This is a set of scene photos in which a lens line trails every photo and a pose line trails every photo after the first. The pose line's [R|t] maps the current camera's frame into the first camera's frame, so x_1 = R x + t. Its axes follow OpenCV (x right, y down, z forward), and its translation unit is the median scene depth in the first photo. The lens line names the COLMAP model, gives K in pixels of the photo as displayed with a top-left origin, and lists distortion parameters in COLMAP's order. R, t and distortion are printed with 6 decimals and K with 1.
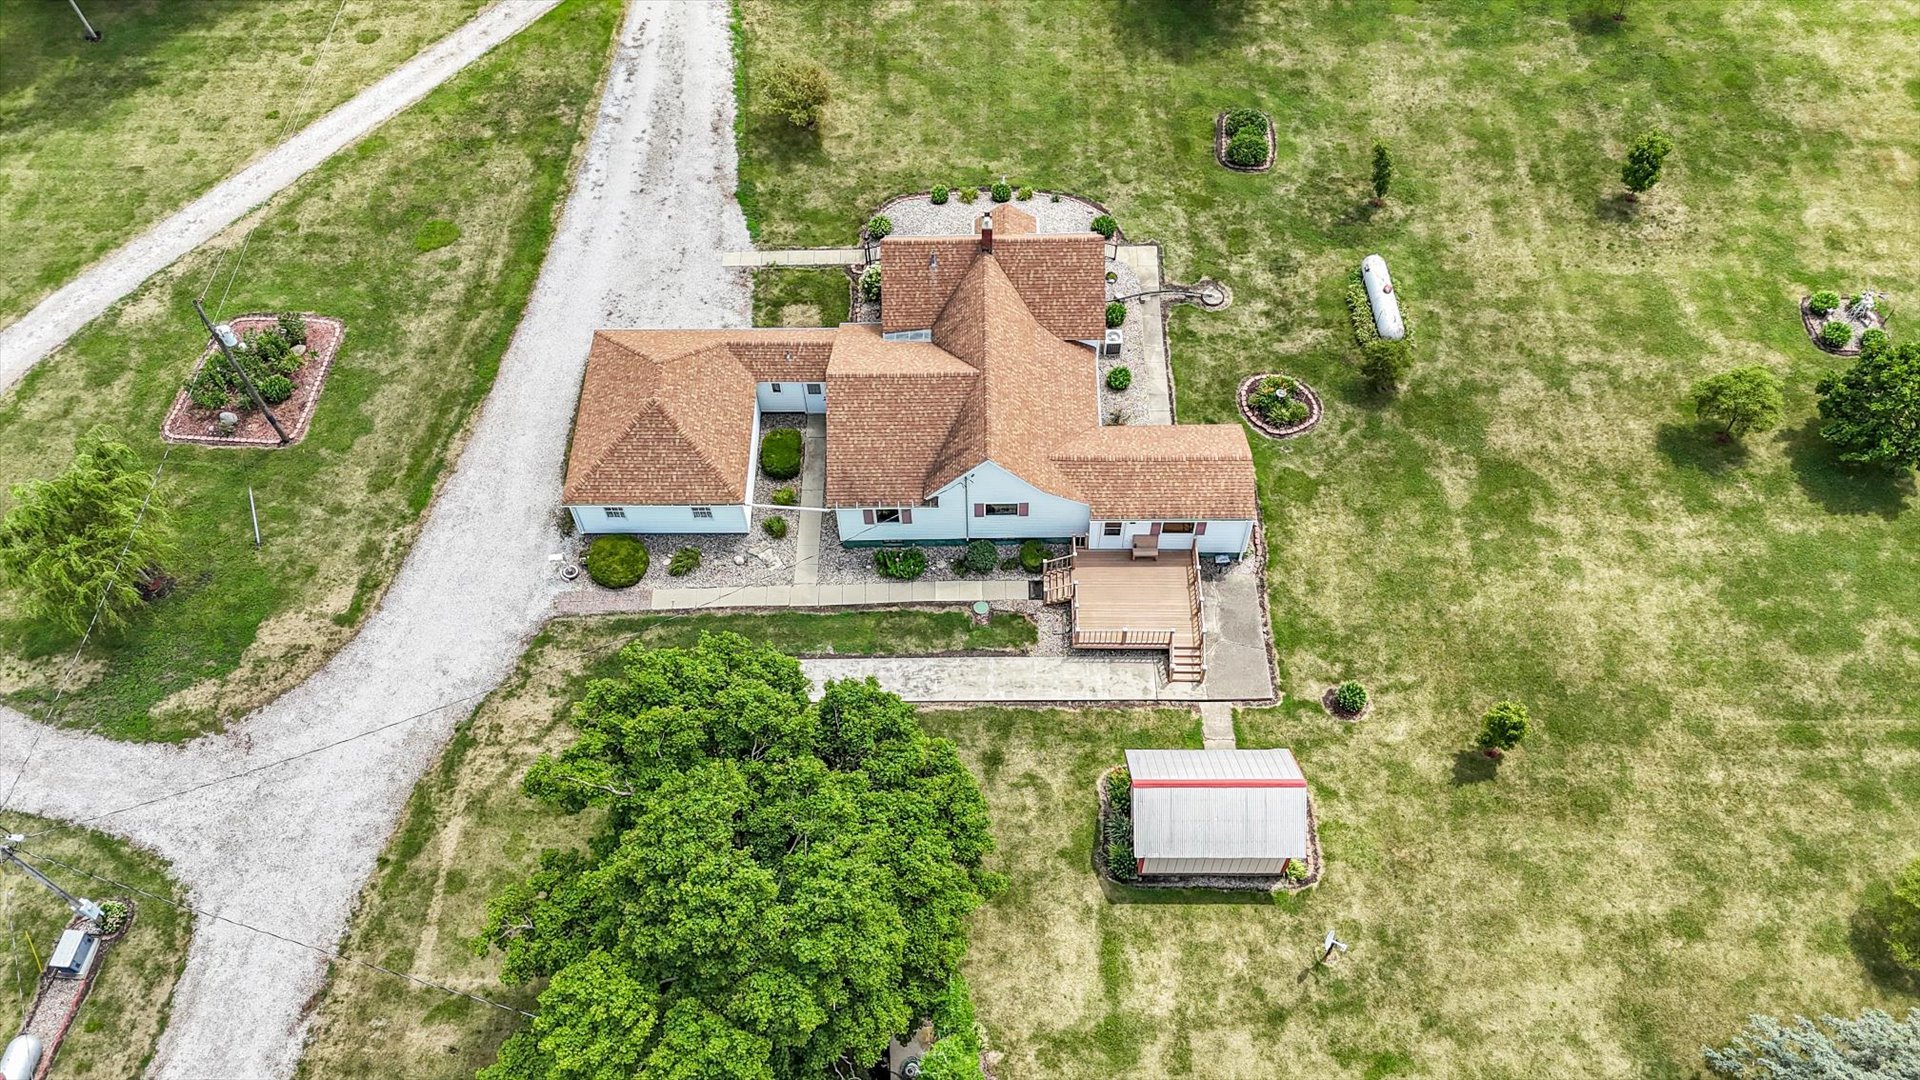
lens RADIAL K [[1430.4, 0, 961.6], [0, 1430.4, 546.0], [0, 0, 1]] dist [0.058287, -0.048662]
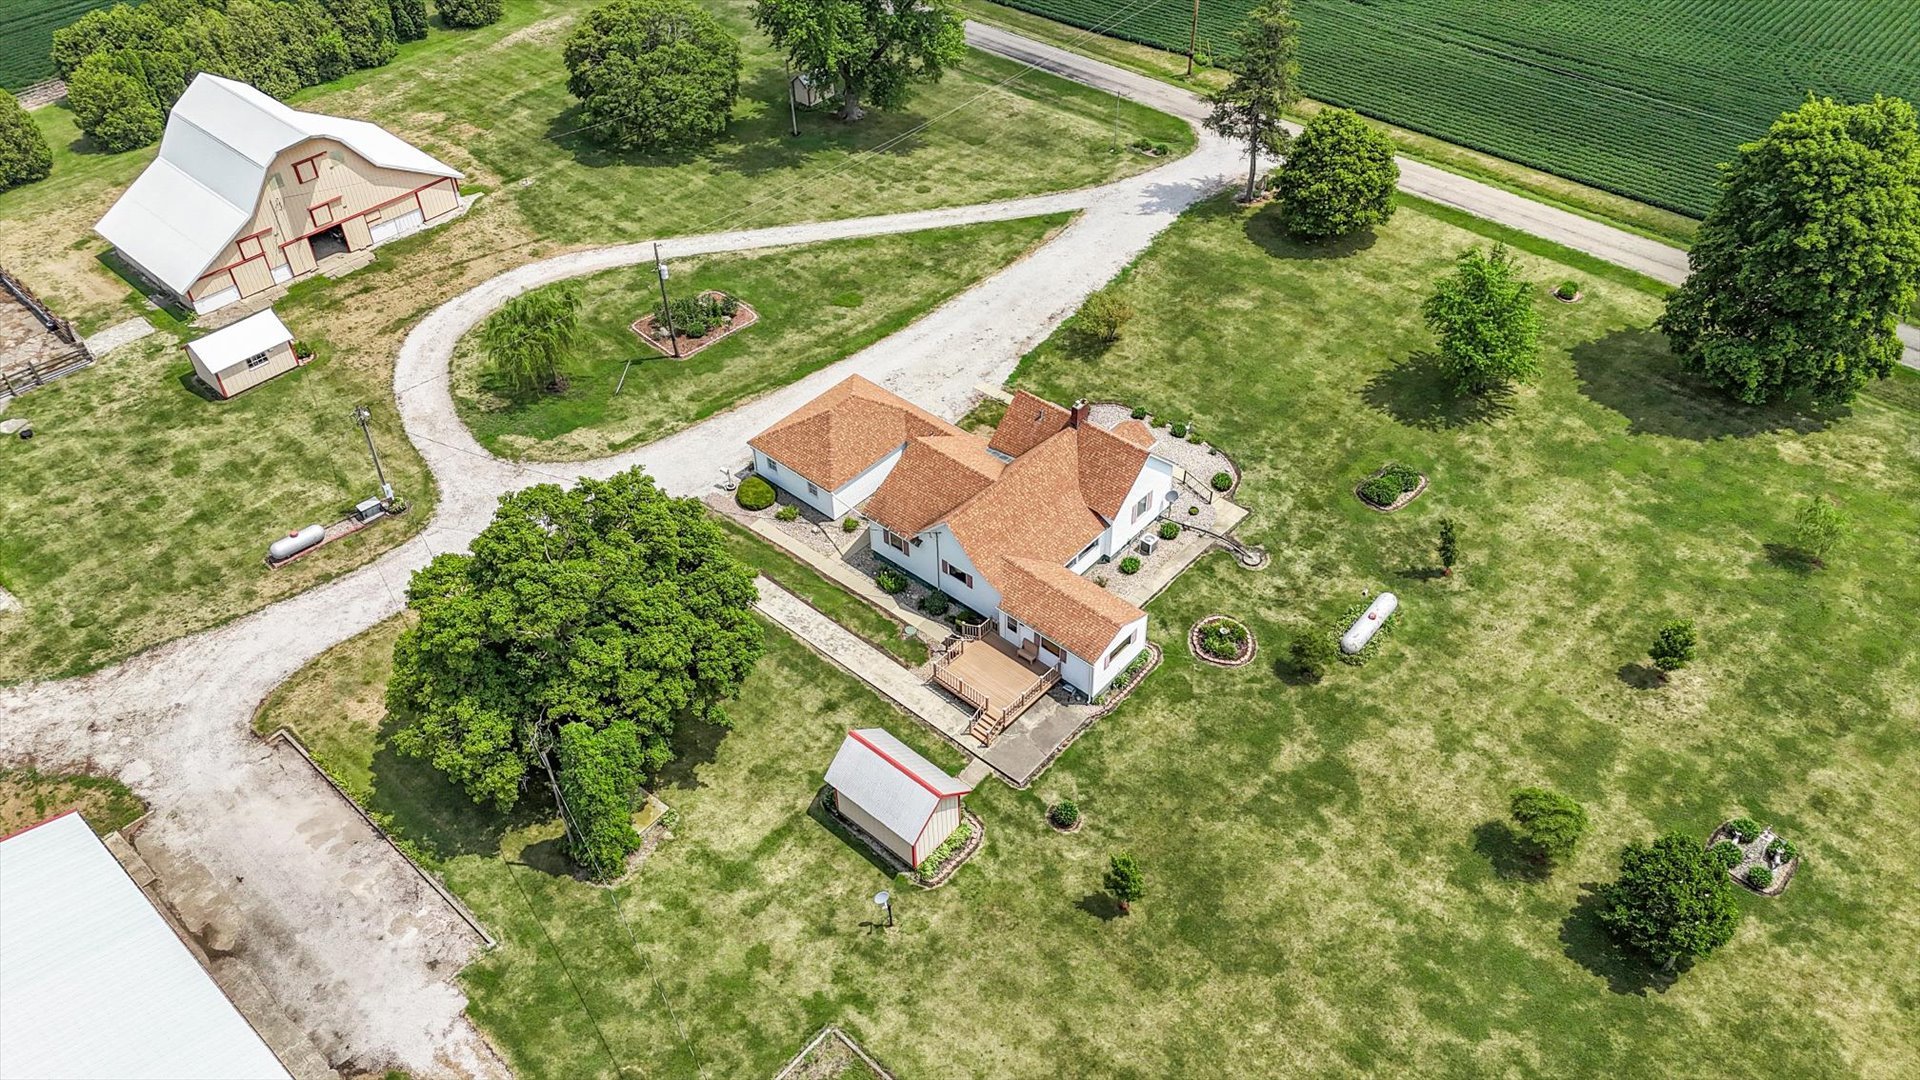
lens RADIAL K [[1430.4, 0, 949.0], [0, 1430.4, 537.3], [0, 0, 1]] dist [0.058287, -0.048662]
pose [[0.747637, 0.445390, -0.492613, 0.649236], [-0.545120, 0.835247, -0.072149, 0.045578], [0.379319, 0.322475, 0.867252, -0.188635]]
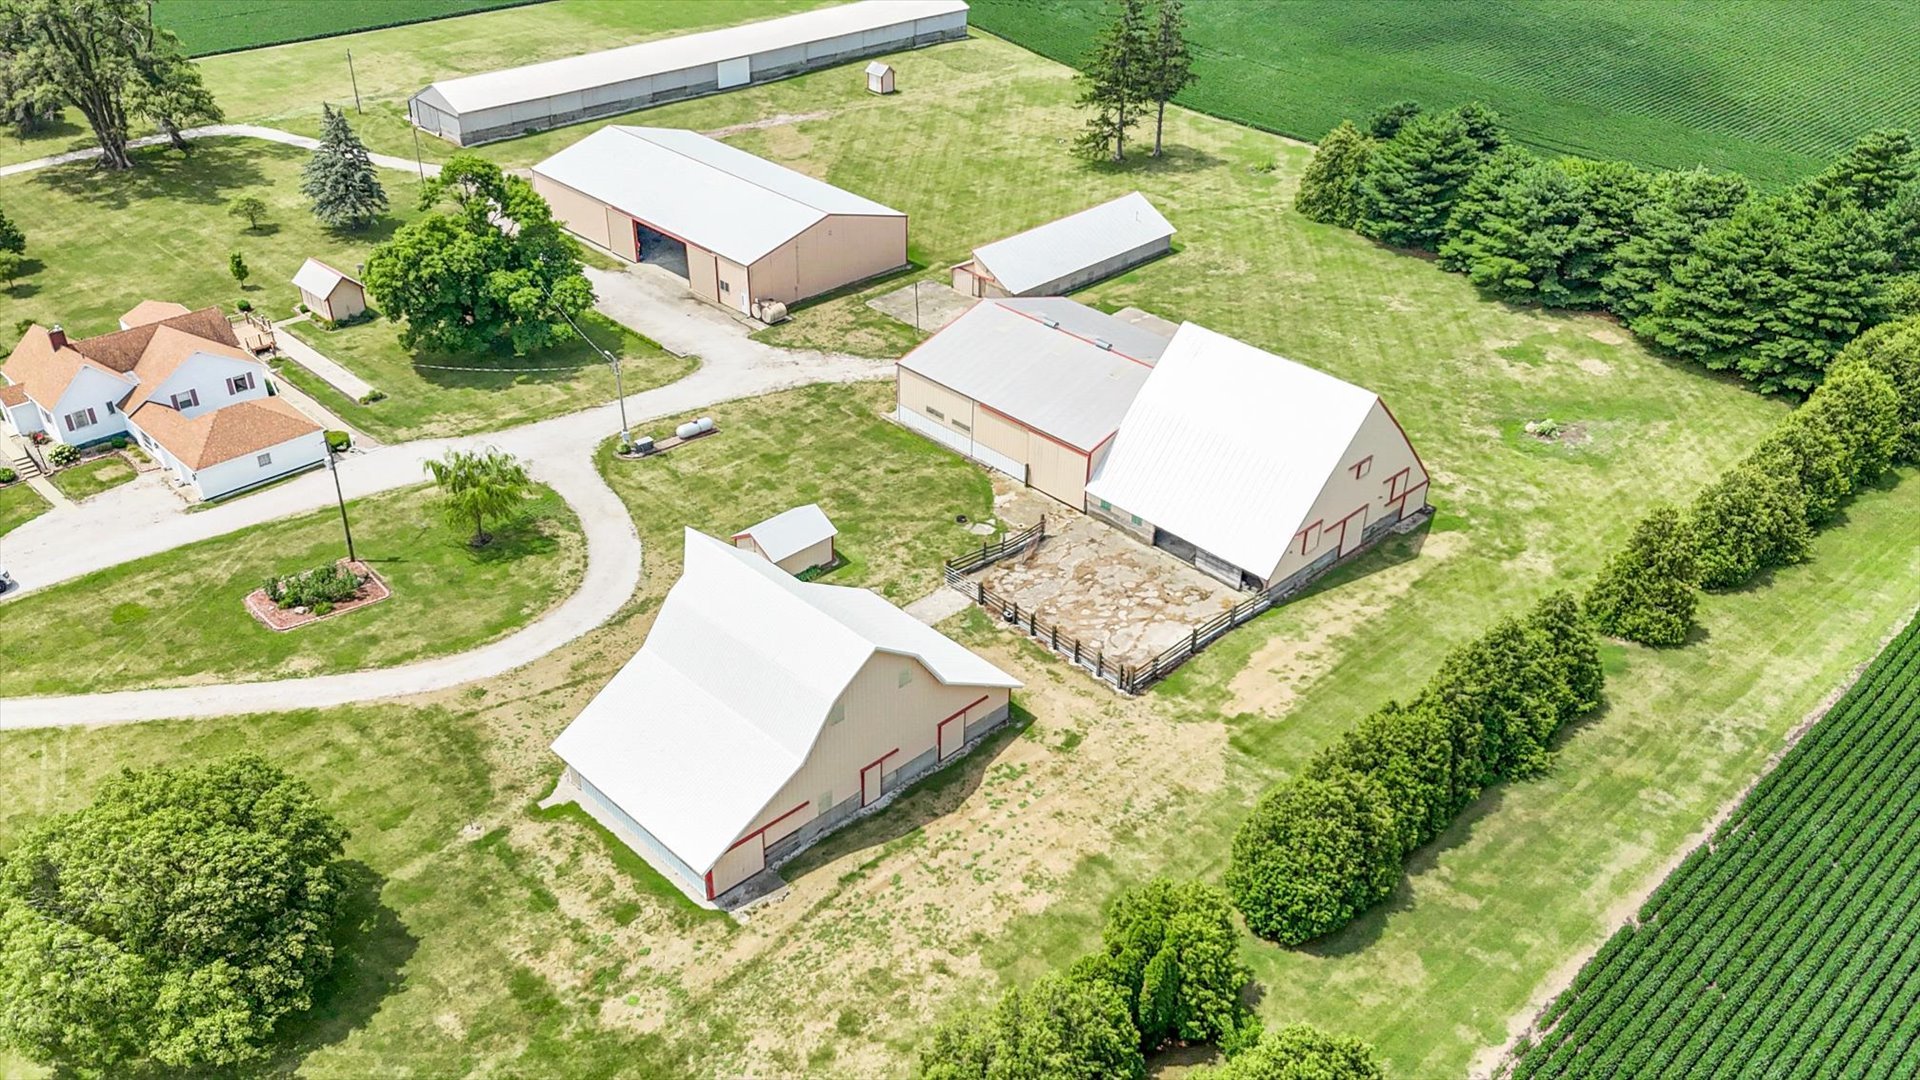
lens RADIAL K [[1559.3, 0, 949.2], [0, 1559.3, 560.2], [0, 0, 1]] dist [0.045684, -0.016555]
pose [[-0.713580, -0.370948, 0.594308, -2.013486], [0.574623, 0.175373, 0.799407, -1.095688], [-0.400764, 0.911944, 0.088013, 0.643035]]
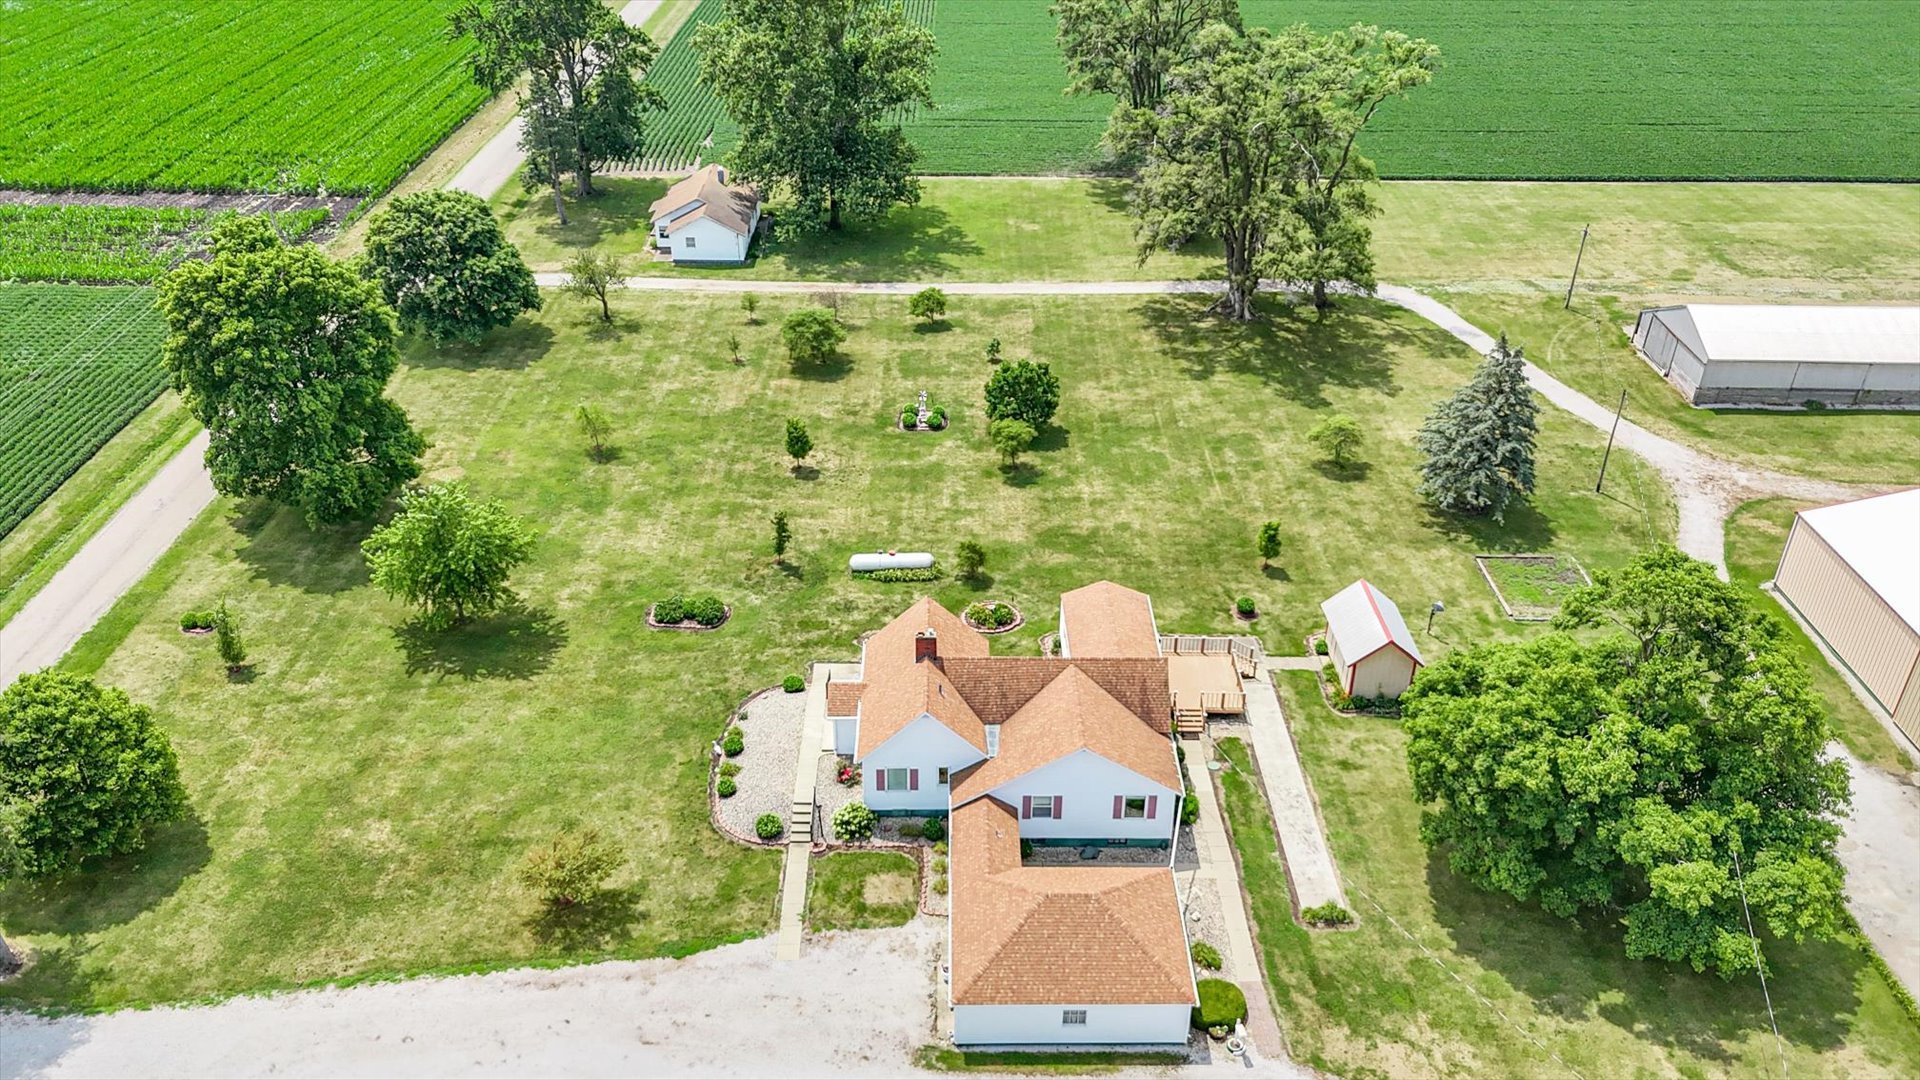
lens RADIAL K [[1430.4, 0, 966.9], [0, 1430.4, 552.1], [0, 0, 1]] dist [0.058287, -0.048662]
pose [[-0.013348, -0.511464, 0.859201, -0.916466], [0.820844, 0.485083, 0.301511, -0.571401], [-0.570996, 0.709295, 0.413357, 0.463966]]
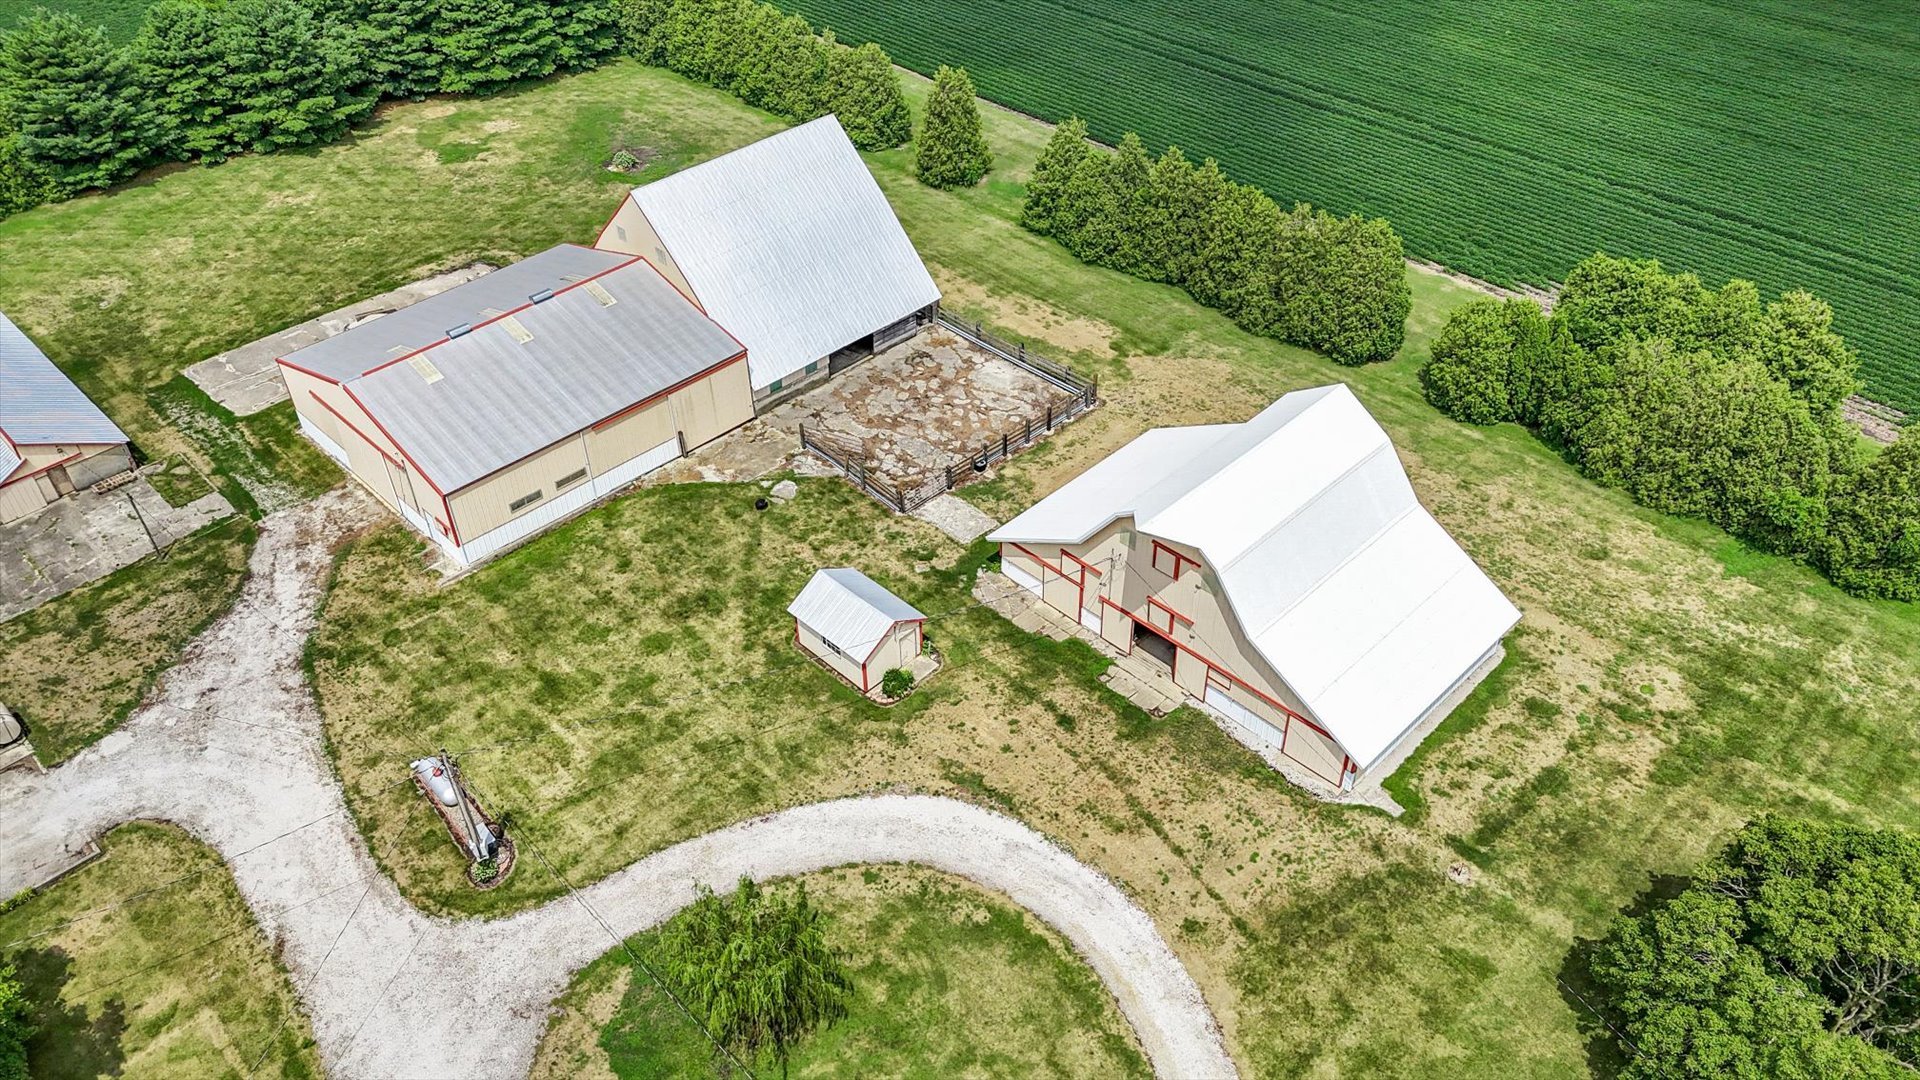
lens RADIAL K [[1430.4, 0, 953.7], [0, 1430.4, 535.5], [0, 0, 1]] dist [0.058287, -0.048662]
pose [[-0.695586, 0.478078, -0.536285, -0.294696], [-0.572811, 0.081509, 0.815625, -0.833750], [0.433645, 0.874527, 0.217152, 0.565303]]
